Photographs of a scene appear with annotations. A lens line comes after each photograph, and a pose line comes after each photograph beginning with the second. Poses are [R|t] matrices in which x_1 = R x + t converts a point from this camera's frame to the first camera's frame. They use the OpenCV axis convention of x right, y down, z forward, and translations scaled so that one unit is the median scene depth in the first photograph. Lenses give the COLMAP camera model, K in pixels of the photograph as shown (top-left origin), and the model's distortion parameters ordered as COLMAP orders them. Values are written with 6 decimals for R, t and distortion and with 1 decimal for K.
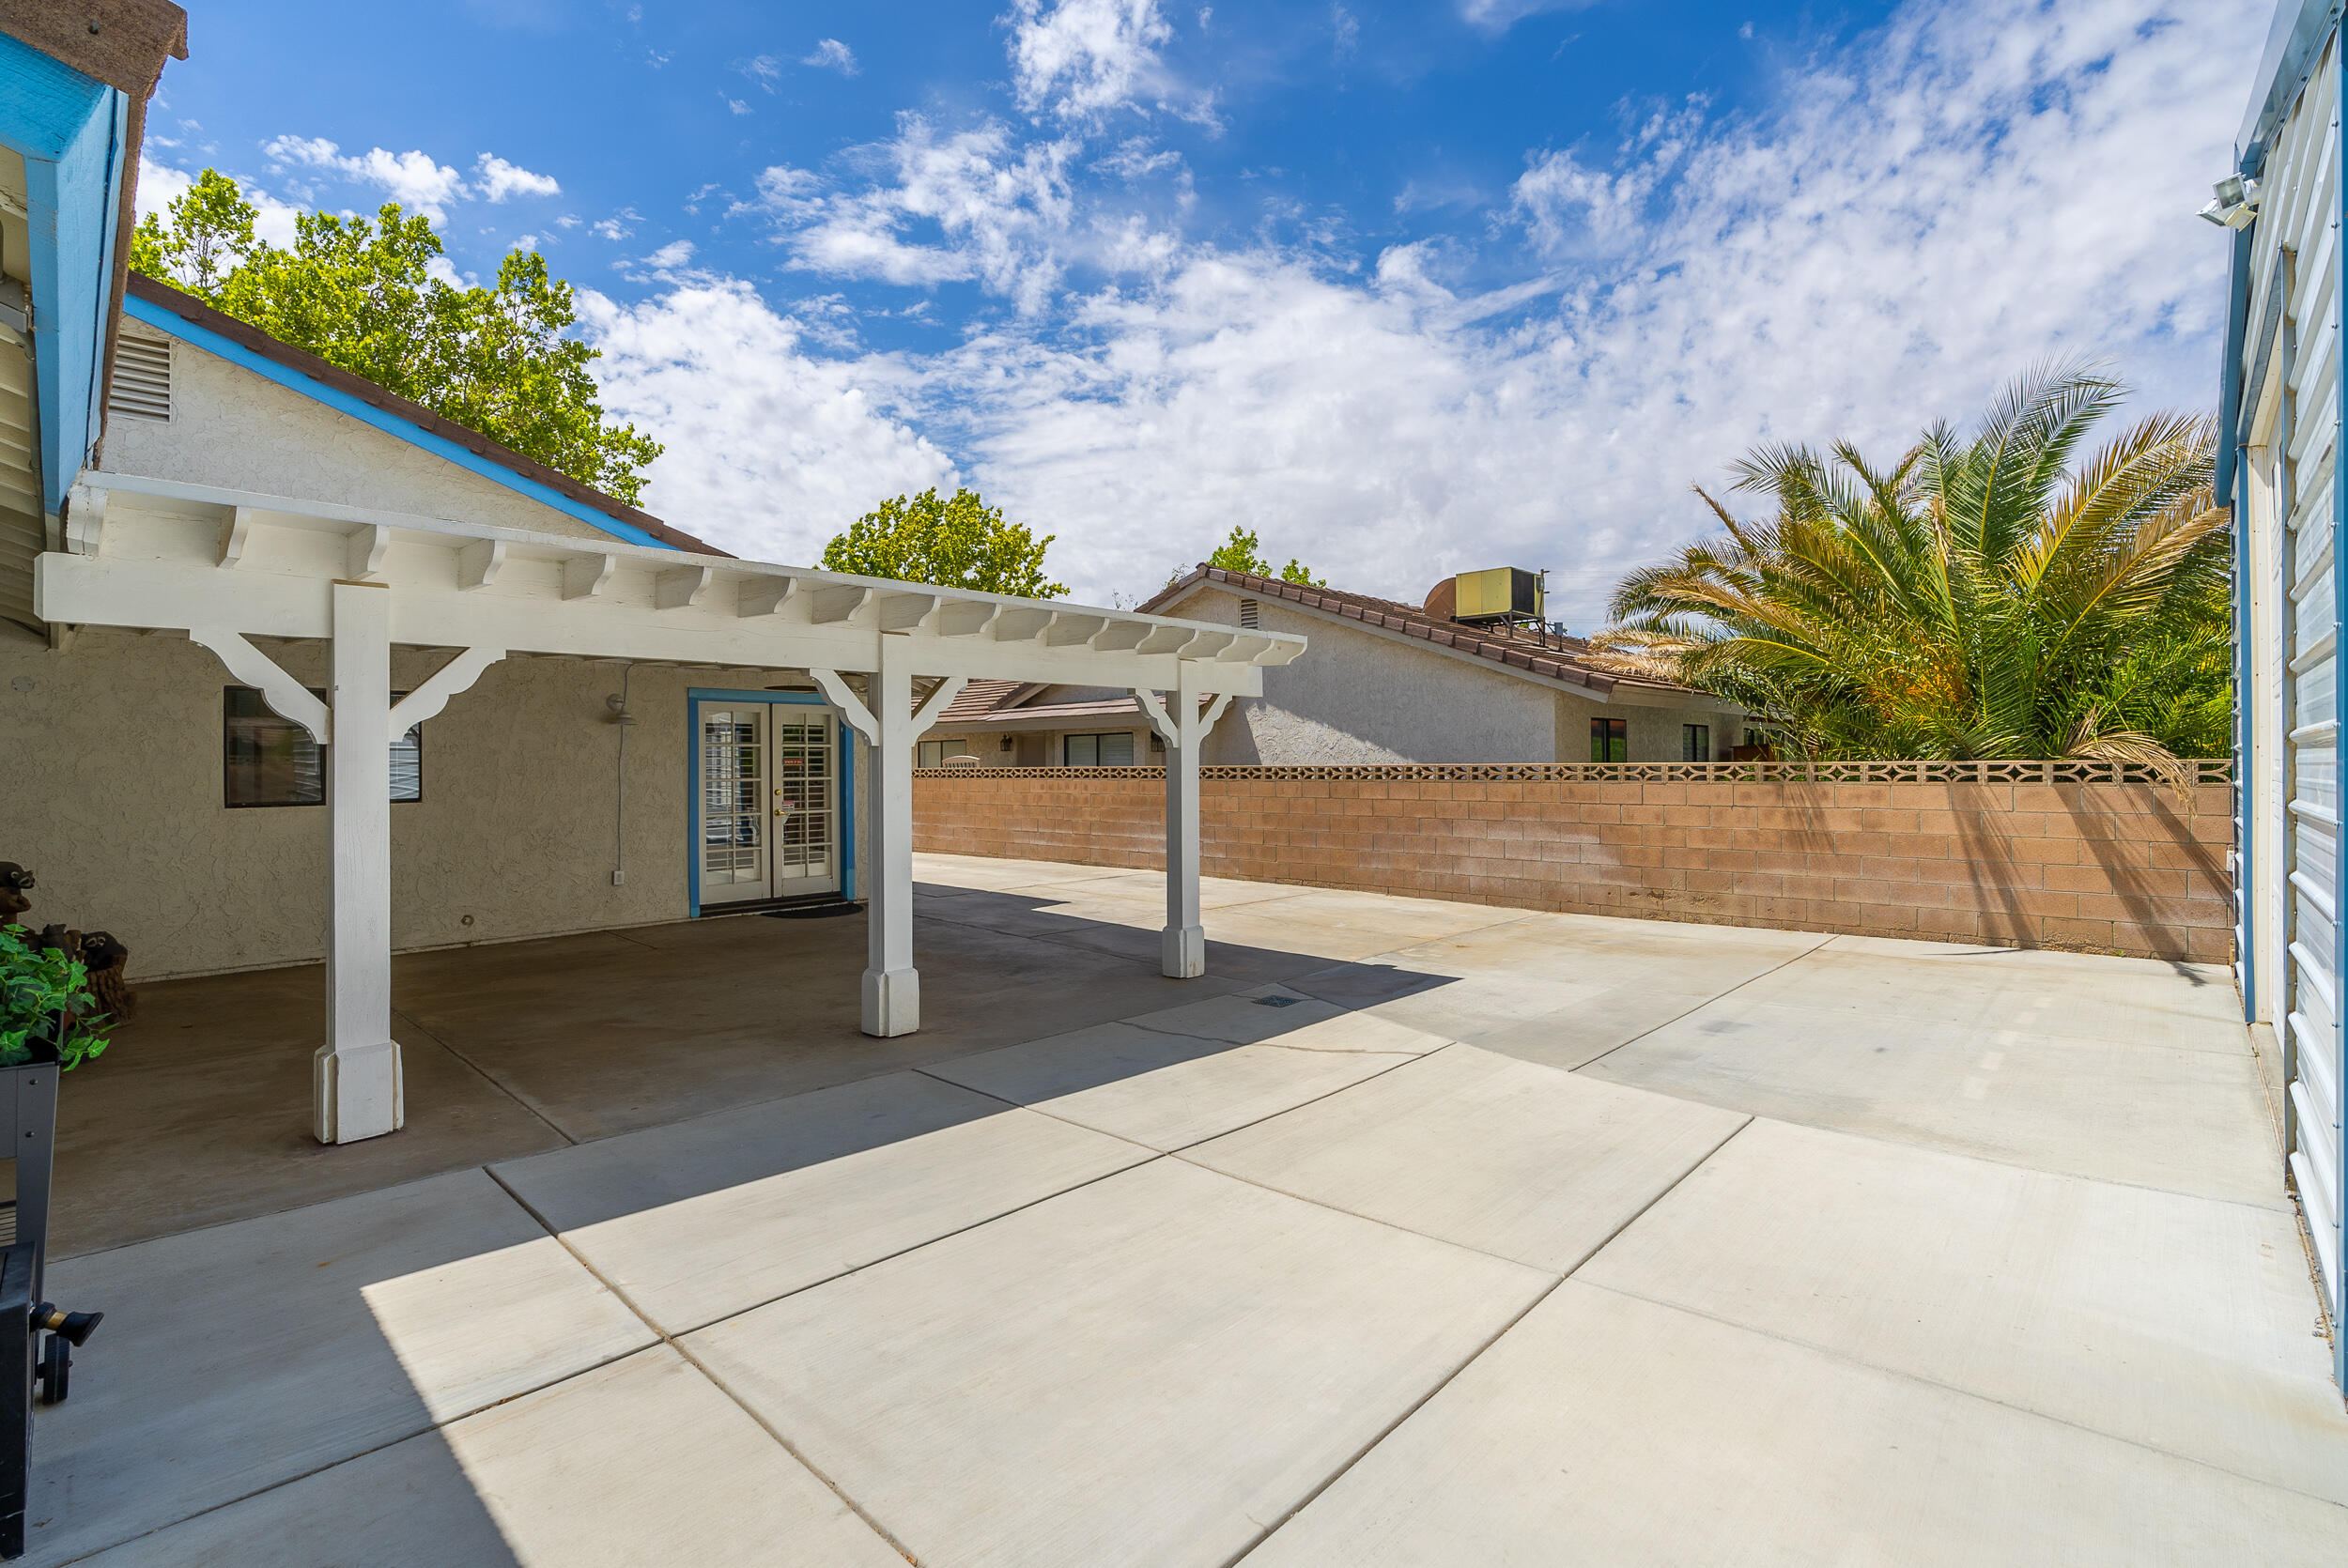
lens RADIAL K [[1069.4, 0, 1162.7], [0, 1069.4, 767.9], [0, 0, 1]] dist [-0.015504, 0.000557]
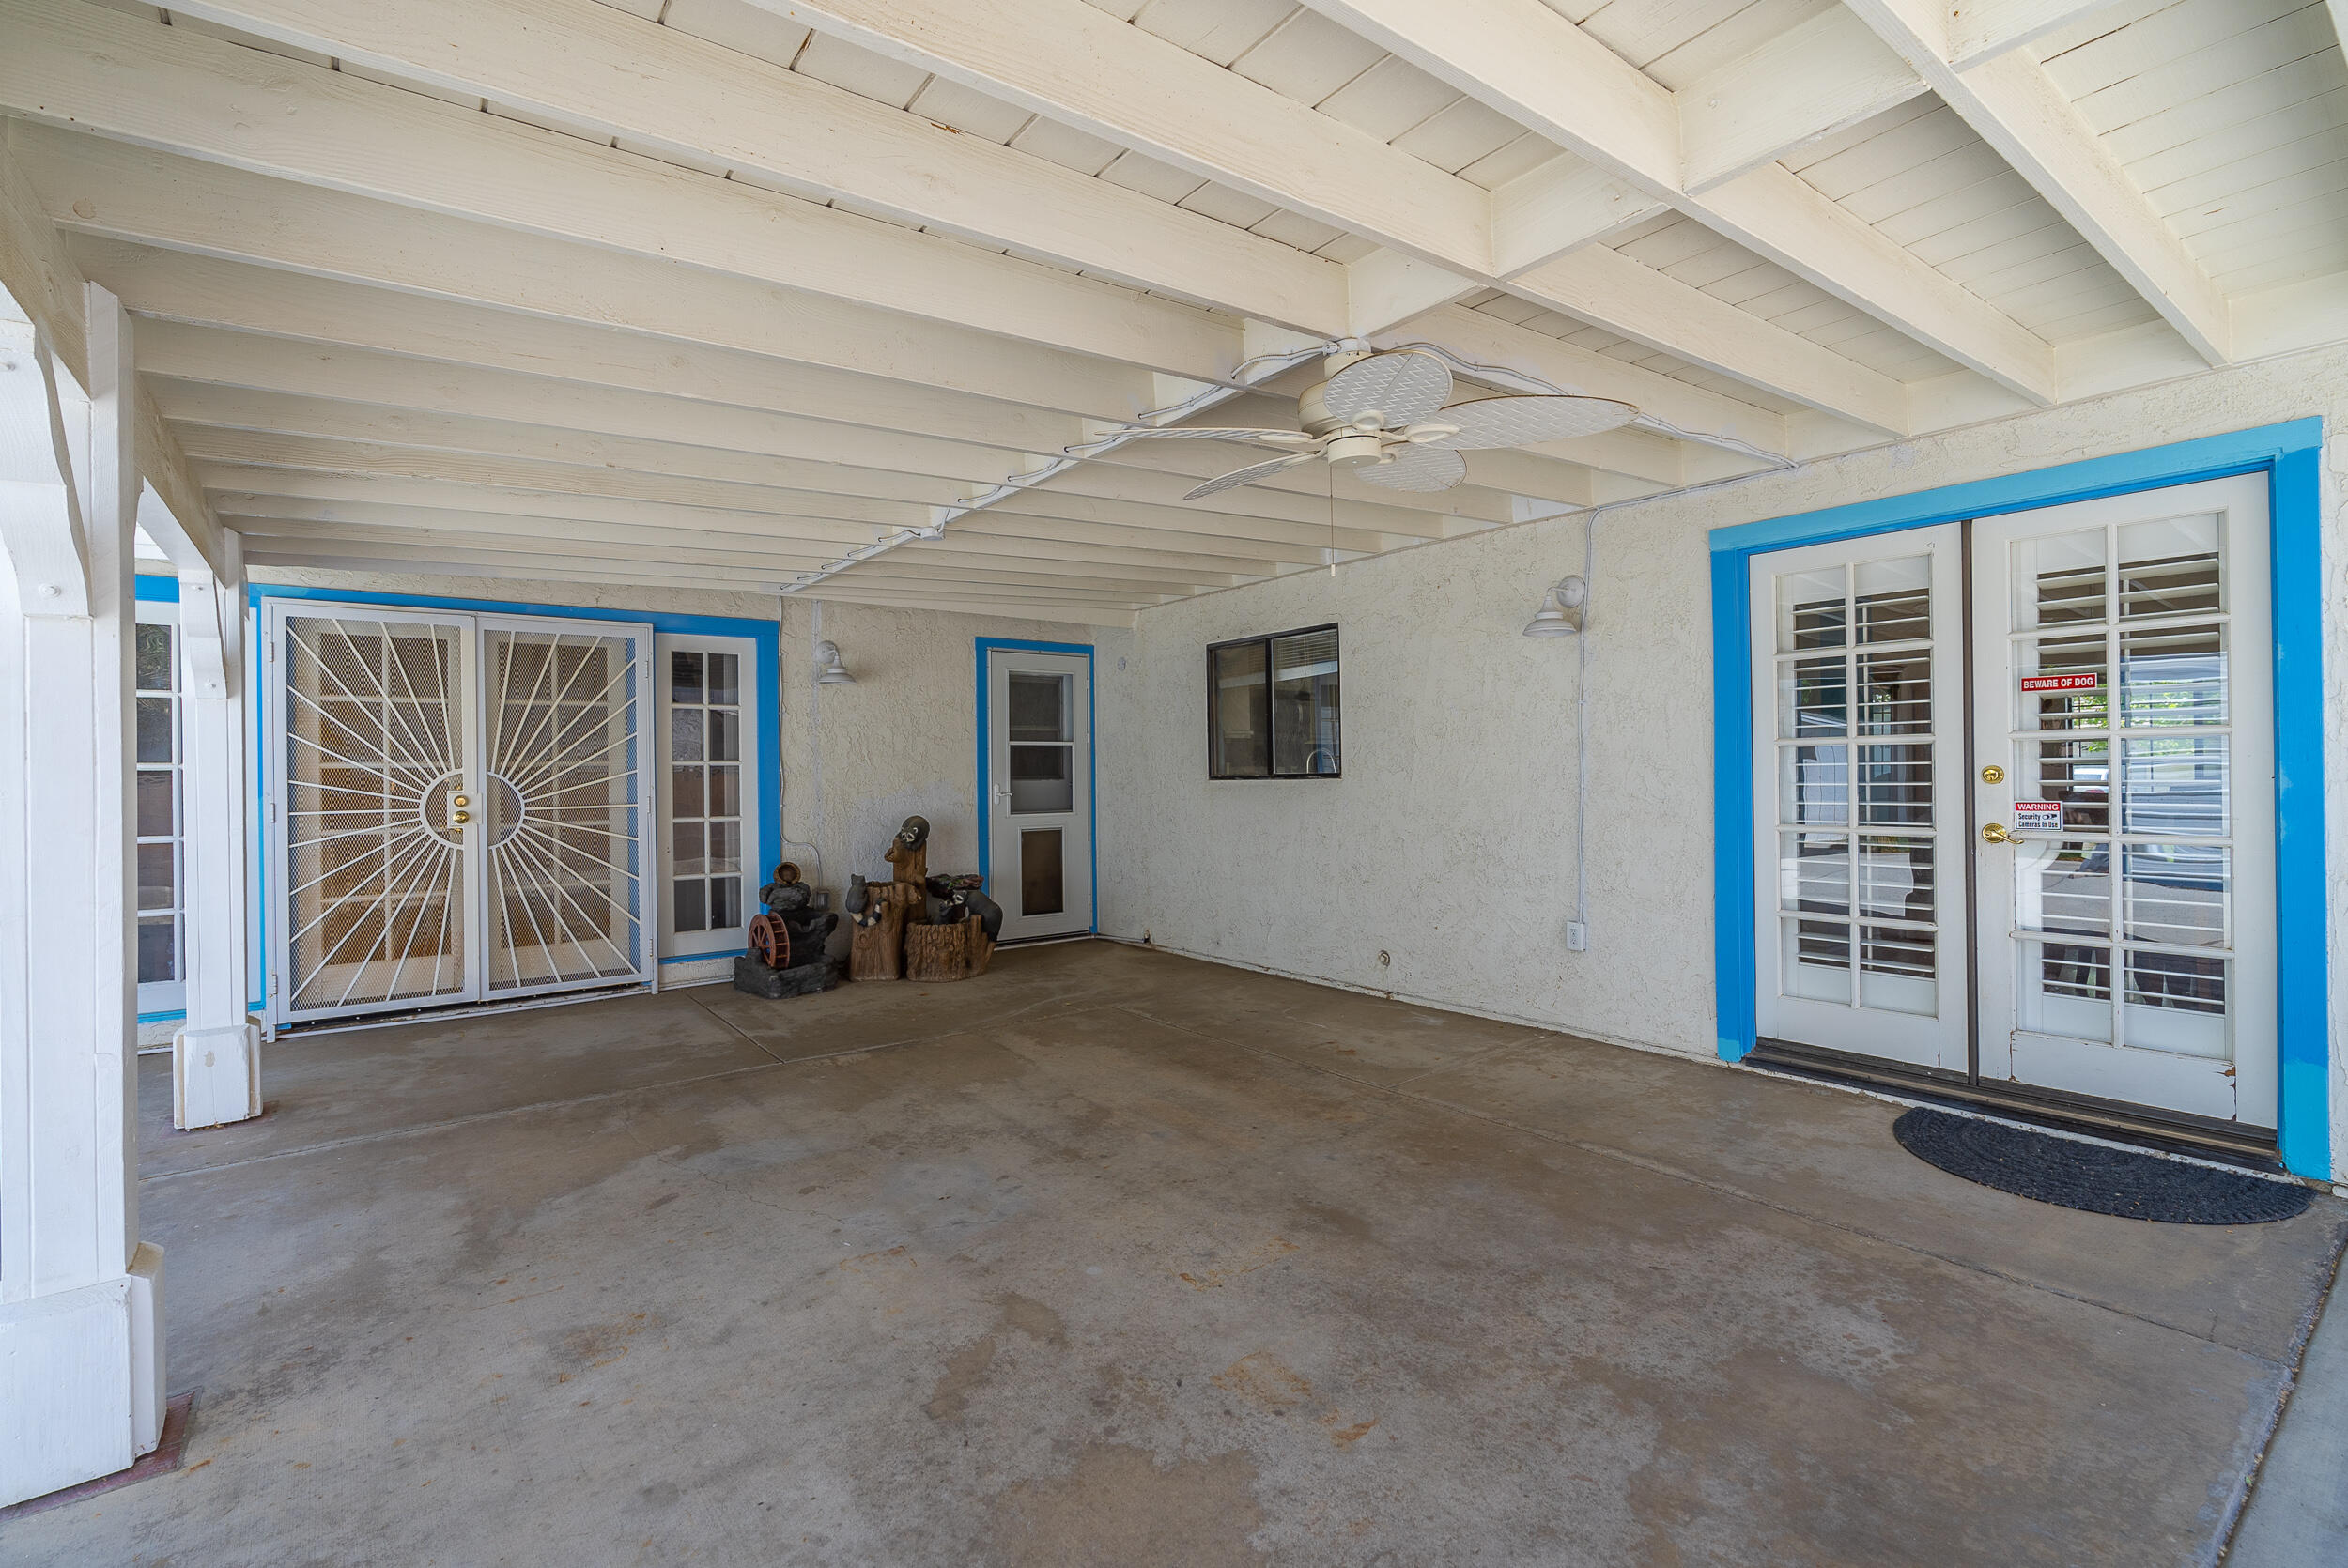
lens RADIAL K [[1069.4, 0, 1162.7], [0, 1069.4, 767.9], [0, 0, 1]] dist [-0.015504, 0.000557]
pose [[-0.153299, 0.006229, -0.988160, 0.021831], [0.008724, 0.999950, 0.004950, 0.020549], [0.988141, -0.007861, -0.153346, 0.969735]]
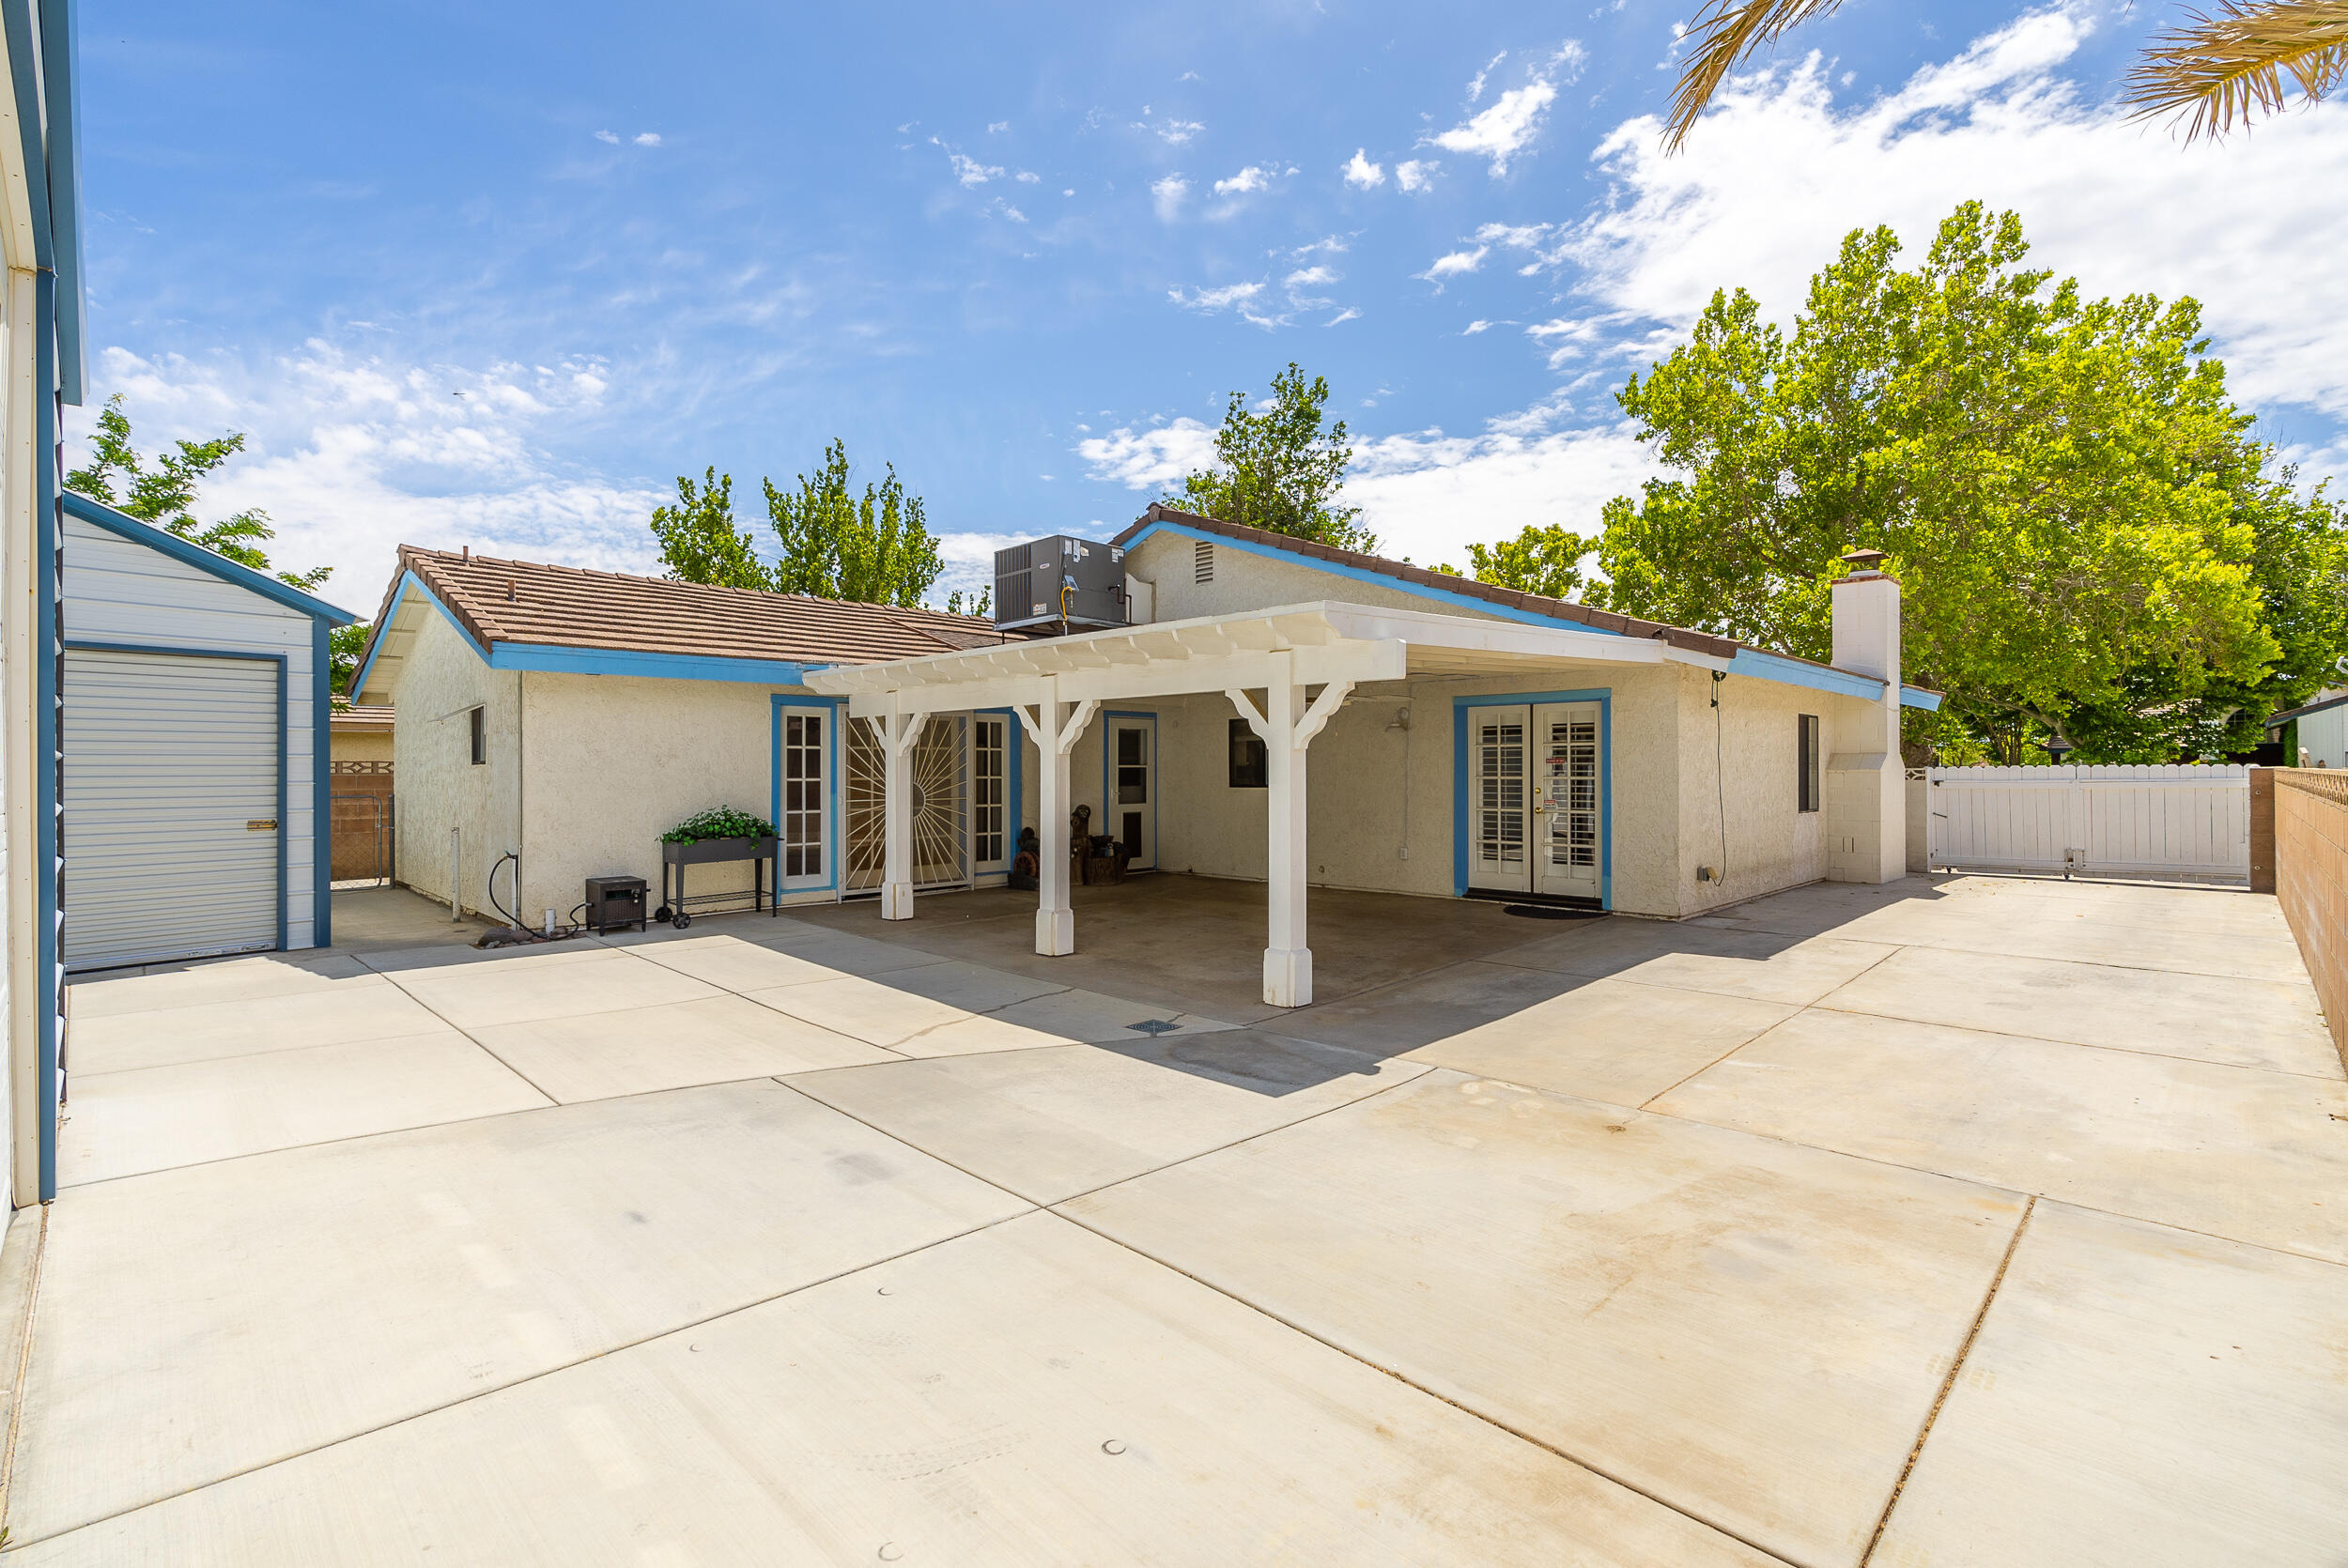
lens RADIAL K [[1069.4, 0, 1162.7], [0, 1069.4, 767.9], [0, 0, 1]] dist [-0.015504, 0.000557]
pose [[-0.025828, 0.010304, -0.999613, 0.824318], [-0.001408, 0.999946, 0.010344, -0.011077], [0.999665, 0.001675, -0.025812, 0.821146]]
